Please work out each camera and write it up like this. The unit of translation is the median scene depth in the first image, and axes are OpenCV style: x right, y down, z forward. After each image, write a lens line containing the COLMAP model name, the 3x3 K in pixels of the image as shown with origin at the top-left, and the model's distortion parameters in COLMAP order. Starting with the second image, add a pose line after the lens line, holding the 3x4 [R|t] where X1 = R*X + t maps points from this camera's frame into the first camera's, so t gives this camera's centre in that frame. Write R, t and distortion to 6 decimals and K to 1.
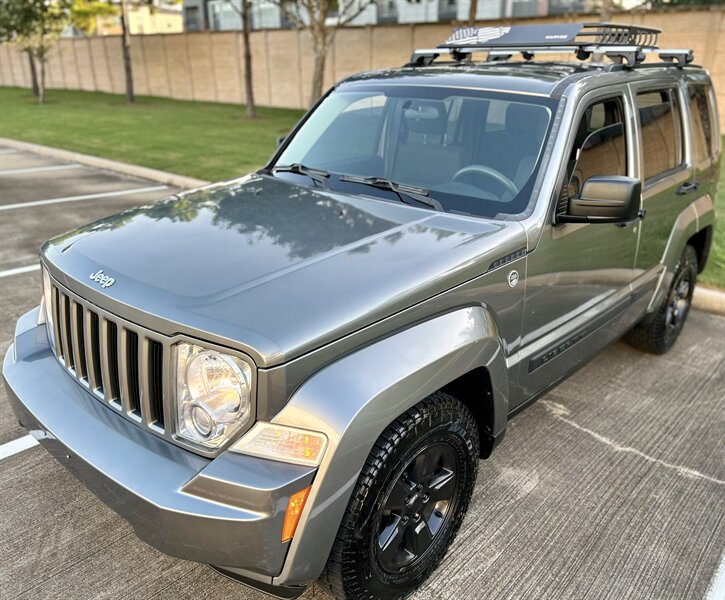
lens RADIAL K [[636.6, 0, 375.4], [0, 636.6, 291.2], [0, 0, 1]] dist [0.013694, -0.004837]
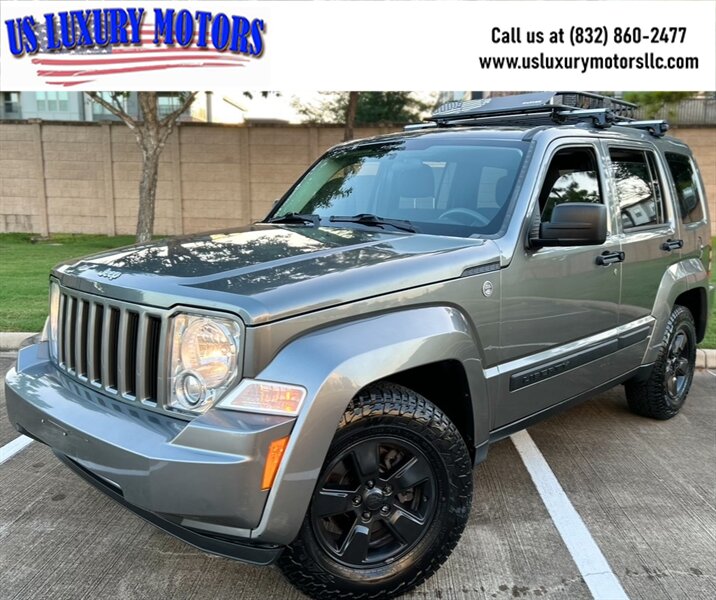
lens RADIAL K [[700.3, 0, 359.3], [0, 700.3, 289.7], [0, 0, 1]] dist [0.029607, -0.019440]
pose [[0.999460, 0.001495, -0.032830, 0.037594], [-0.008396, 0.977429, -0.211098, 0.215641], [0.031773, 0.211259, 0.976913, -0.142947]]
